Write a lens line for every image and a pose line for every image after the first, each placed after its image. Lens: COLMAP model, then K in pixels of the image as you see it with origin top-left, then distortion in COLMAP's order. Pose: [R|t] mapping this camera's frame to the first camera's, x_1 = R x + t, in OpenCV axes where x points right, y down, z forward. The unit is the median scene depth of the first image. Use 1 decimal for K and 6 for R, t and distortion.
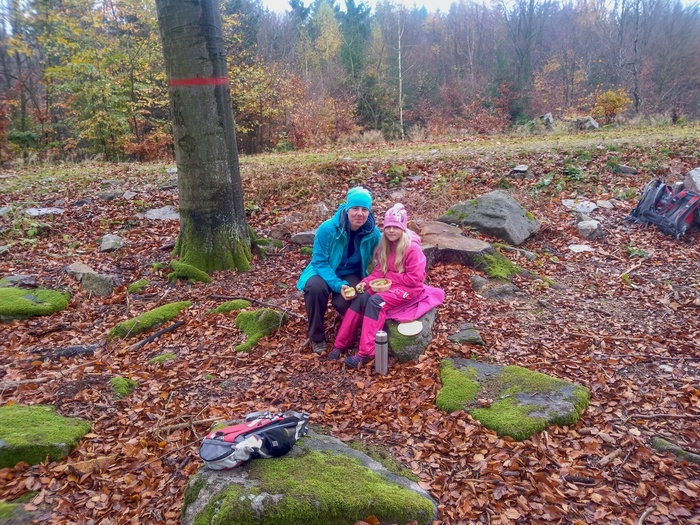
lens RADIAL K [[540.9, 0, 349.4], [0, 540.9, 262.4], [0, 0, 1]] dist [0.015950, -0.016409]
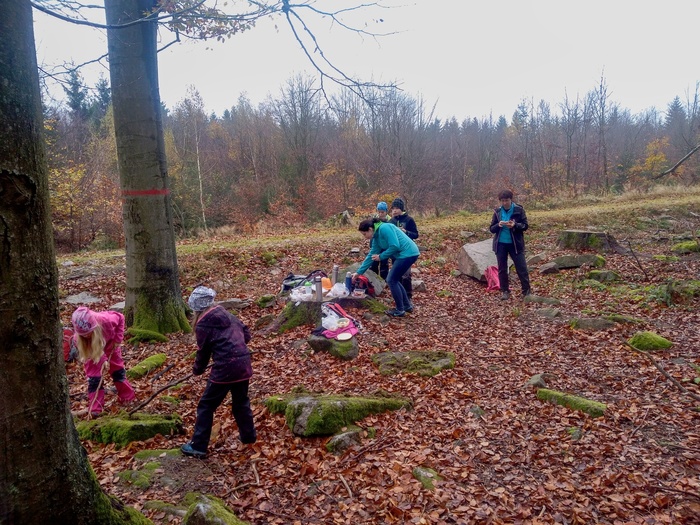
lens RADIAL K [[540.9, 0, 350.3], [0, 540.9, 262.6], [0, 0, 1]] dist [0.015950, -0.016409]
pose [[0.919011, -0.045467, 0.391601, -0.252895], [0.111218, 0.982880, -0.146890, 0.064751], [-0.378219, 0.178546, 0.908335, -0.268095]]
